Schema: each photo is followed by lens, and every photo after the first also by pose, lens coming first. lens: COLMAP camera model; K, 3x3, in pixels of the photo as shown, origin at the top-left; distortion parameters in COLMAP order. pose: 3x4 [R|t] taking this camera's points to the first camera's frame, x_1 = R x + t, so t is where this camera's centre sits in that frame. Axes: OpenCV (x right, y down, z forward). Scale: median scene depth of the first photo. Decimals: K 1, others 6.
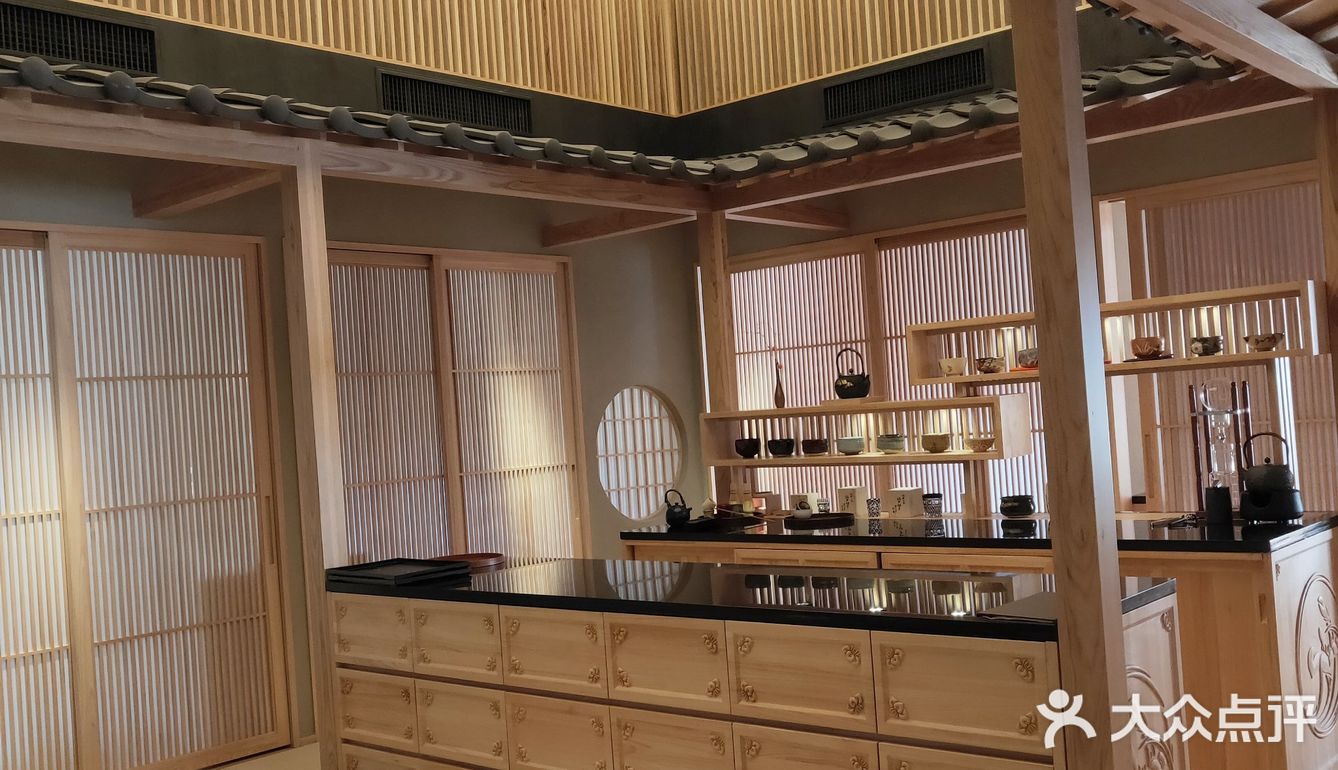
lens RADIAL K [[1279.2, 0, 673.6], [0, 1279.2, 391.5], [0, 0, 1]] dist [-0.013785, 0.000000]
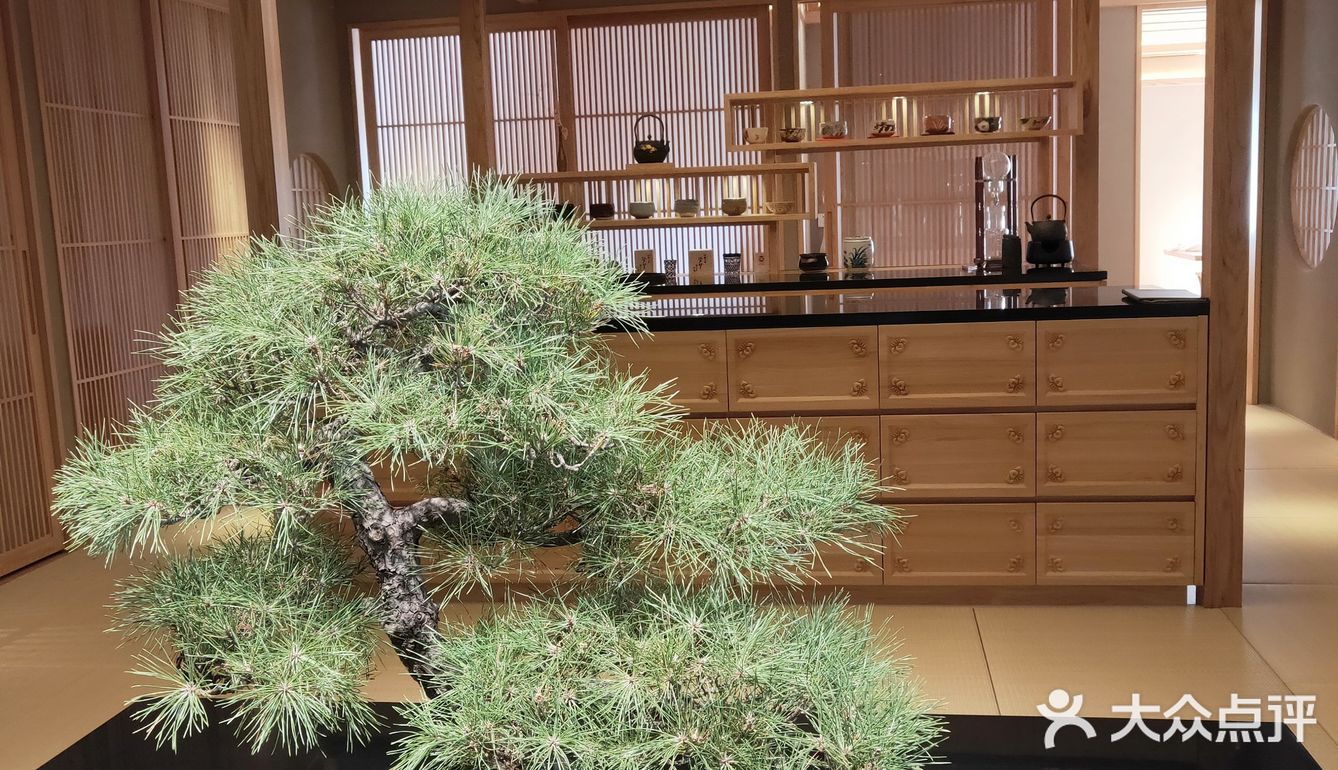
lens RADIAL K [[1279.2, 0, 675.0], [0, 1279.2, 386.2], [0, 0, 1]] dist [-0.013785, 0.000000]
pose [[0.836350, -0.044293, 0.546404, -0.438026], [-0.025531, 0.992502, 0.119534, 0.062920], [-0.547602, -0.113922, 0.828948, 0.103061]]
